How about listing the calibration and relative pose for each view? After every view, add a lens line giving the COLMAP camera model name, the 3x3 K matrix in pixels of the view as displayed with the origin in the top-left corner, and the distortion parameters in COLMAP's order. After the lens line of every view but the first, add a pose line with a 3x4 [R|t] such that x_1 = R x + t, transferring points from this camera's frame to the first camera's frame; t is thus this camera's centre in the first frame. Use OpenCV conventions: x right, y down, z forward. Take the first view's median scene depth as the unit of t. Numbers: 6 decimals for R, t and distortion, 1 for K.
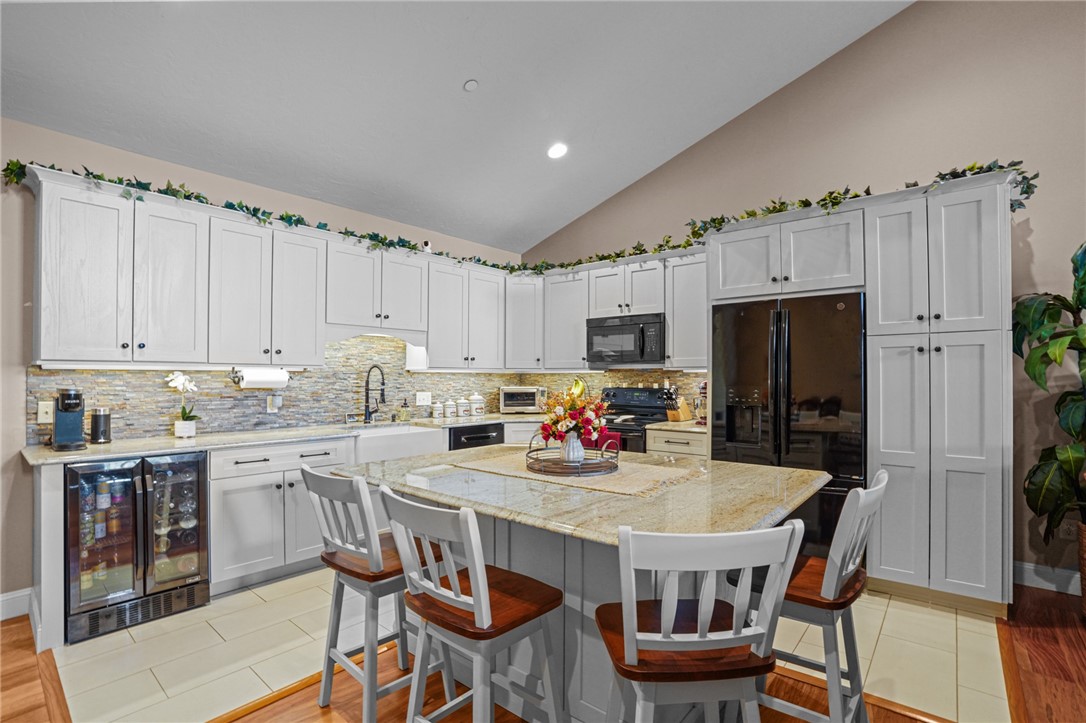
lens RADIAL K [[495.3, 0, 544.4], [0, 495.3, 367.8], [0, 0, 1]] dist [-0.023830, -0.000065]
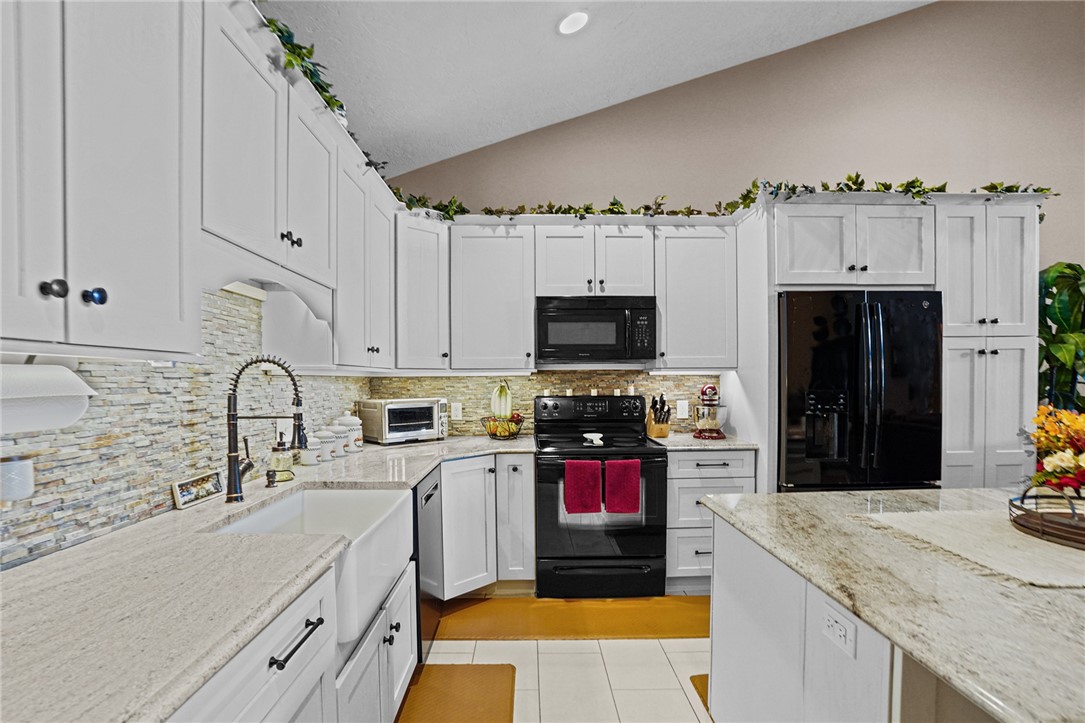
lens RADIAL K [[526.8, 0, 534.0], [0, 526.8, 387.4], [0, 0, 1]] dist [-0.025901, 0.001152]
pose [[0.765173, -0.015596, 0.643636, -0.425013], [-0.004464, 0.999554, 0.029526, 0.005680], [-0.643809, -0.025466, 0.764762, 0.494628]]
